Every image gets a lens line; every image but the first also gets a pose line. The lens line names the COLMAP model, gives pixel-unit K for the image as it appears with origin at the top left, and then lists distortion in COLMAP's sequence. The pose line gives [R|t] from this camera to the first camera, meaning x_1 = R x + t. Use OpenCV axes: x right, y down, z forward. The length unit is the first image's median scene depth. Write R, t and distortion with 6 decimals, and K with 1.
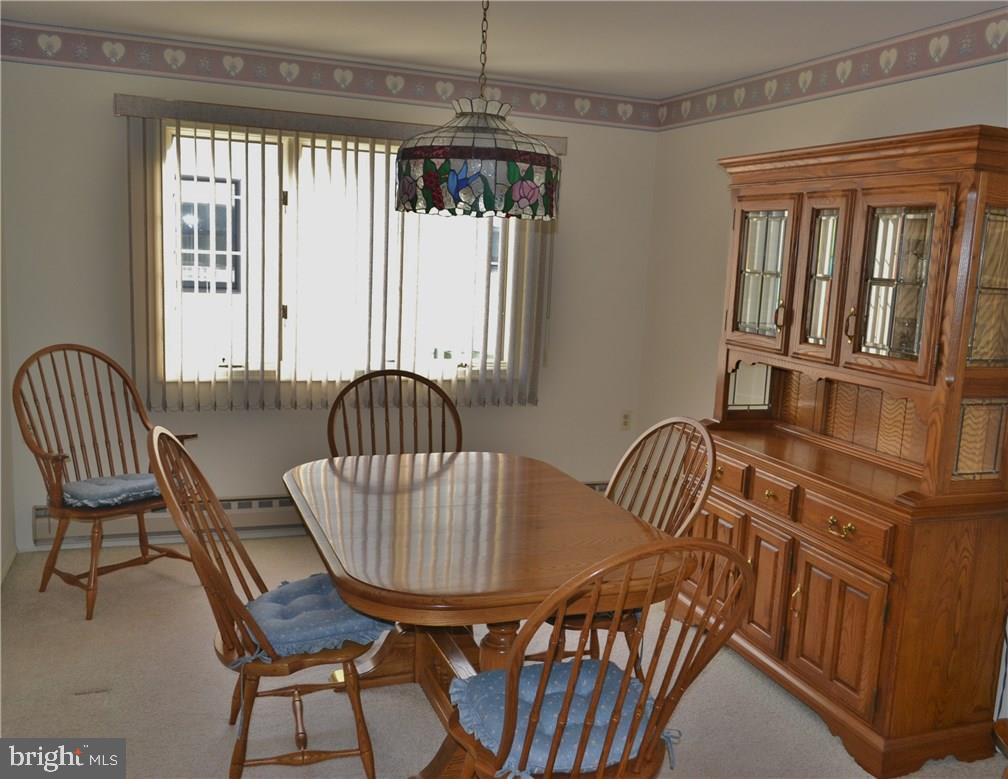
lens RADIAL K [[941.3, 0, 506.6], [0, 941.3, 389.3], [0, 0, 1]] dist [-0.044477, 0.000000]
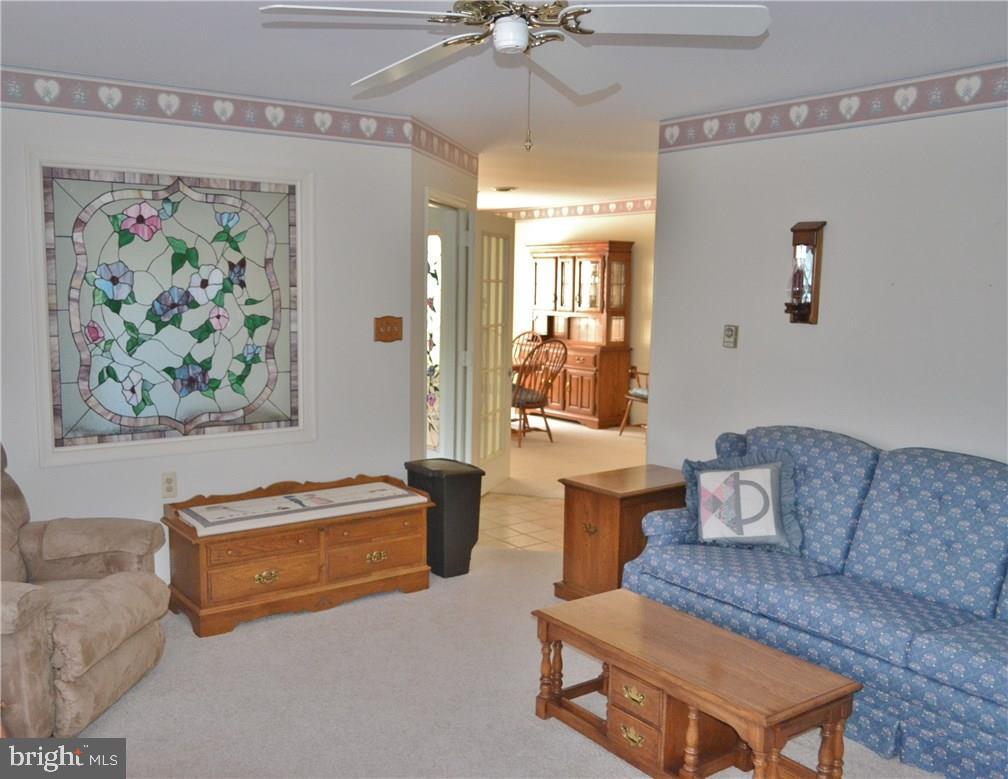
lens RADIAL K [[941.3, 0, 503.5], [0, 941.3, 389.6], [0, 0, 1]] dist [-0.044477, 0.000000]
pose [[0.947462, -0.071425, 0.311793, -0.879161], [0.079938, 0.996693, -0.014592, 0.264013], [-0.309720, 0.038750, 0.950038, -1.930277]]
